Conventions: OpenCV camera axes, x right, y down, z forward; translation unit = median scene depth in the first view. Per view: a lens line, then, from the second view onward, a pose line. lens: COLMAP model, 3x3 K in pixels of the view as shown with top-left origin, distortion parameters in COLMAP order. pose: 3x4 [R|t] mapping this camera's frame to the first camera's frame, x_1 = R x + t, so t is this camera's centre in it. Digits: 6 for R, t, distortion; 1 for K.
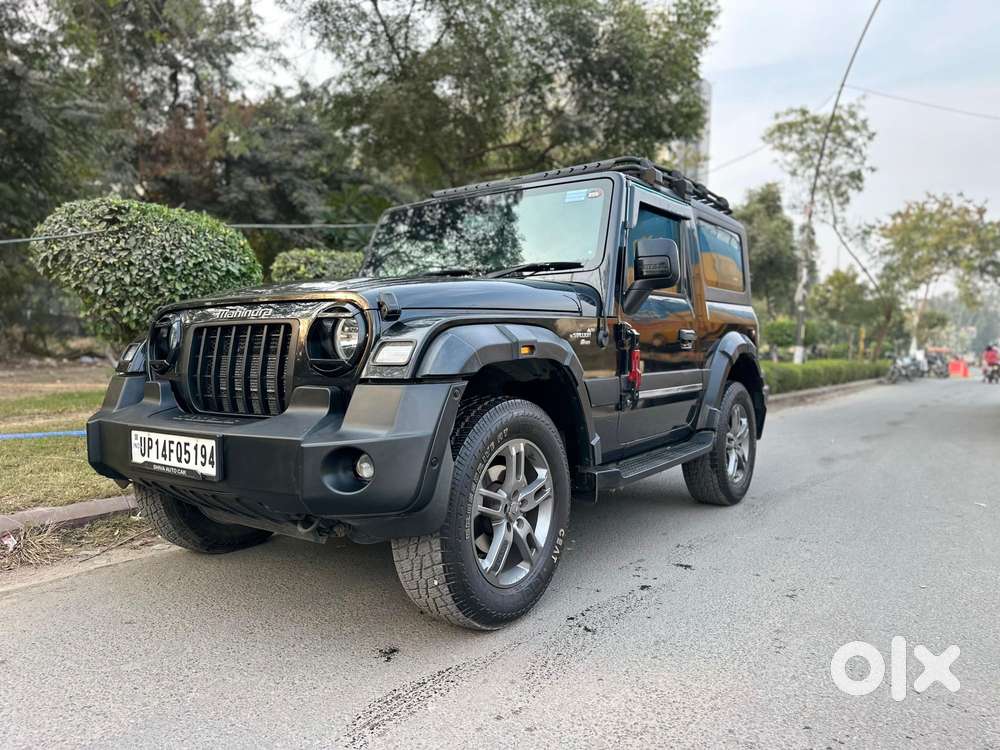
lens RADIAL K [[713.4, 0, 489.8], [0, 713.4, 378.8], [0, 0, 1]] dist [0.035098, -0.043342]
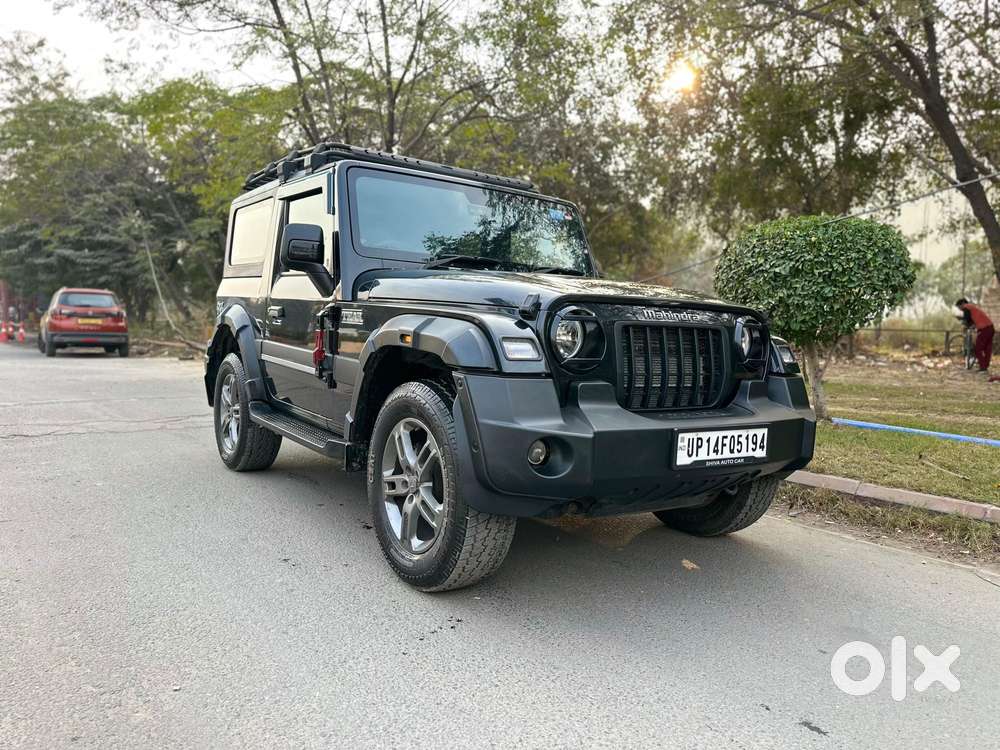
lens RADIAL K [[713.4, 0, 489.5], [0, 713.4, 382.3], [0, 0, 1]] dist [0.035098, -0.043342]
pose [[0.319884, -0.050757, 0.946096, -0.205211], [-0.016363, 0.998119, 0.059081, -0.007551], [-0.947315, -0.034380, 0.318452, 0.124670]]
